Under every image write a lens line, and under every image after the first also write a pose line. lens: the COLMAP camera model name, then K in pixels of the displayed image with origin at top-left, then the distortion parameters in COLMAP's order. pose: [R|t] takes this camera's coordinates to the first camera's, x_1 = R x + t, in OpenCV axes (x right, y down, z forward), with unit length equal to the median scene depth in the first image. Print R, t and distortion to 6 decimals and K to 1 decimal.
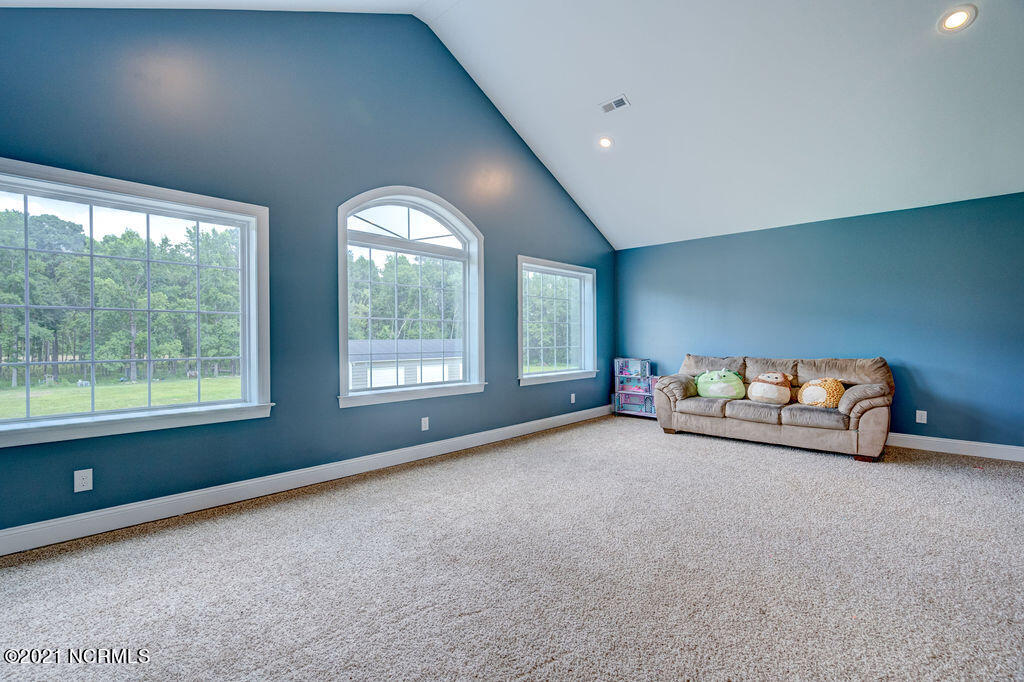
lens RADIAL K [[465.2, 0, 514.0], [0, 465.2, 343.0], [0, 0, 1]] dist [-0.010830, -0.000870]
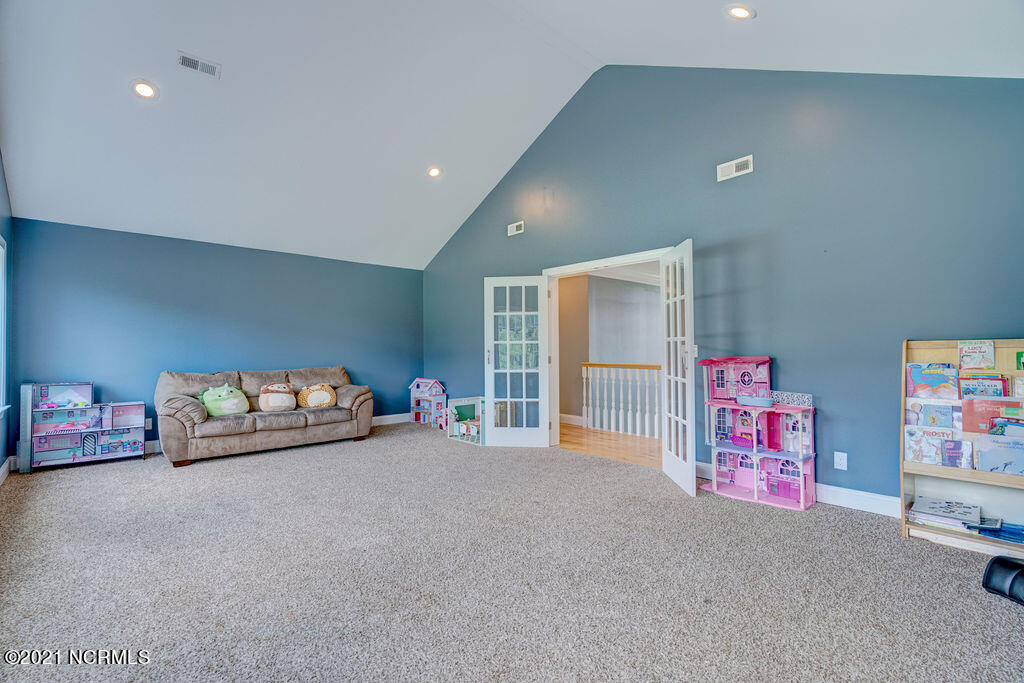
lens RADIAL K [[465.2, 0, 509.8], [0, 465.2, 341.6], [0, 0, 1]] dist [-0.010830, -0.000870]
pose [[0.096939, 0.018901, 0.995111, -0.471437], [0.022828, 0.999514, -0.021209, 0.001733], [-0.995029, 0.024772, 0.096460, 0.350696]]
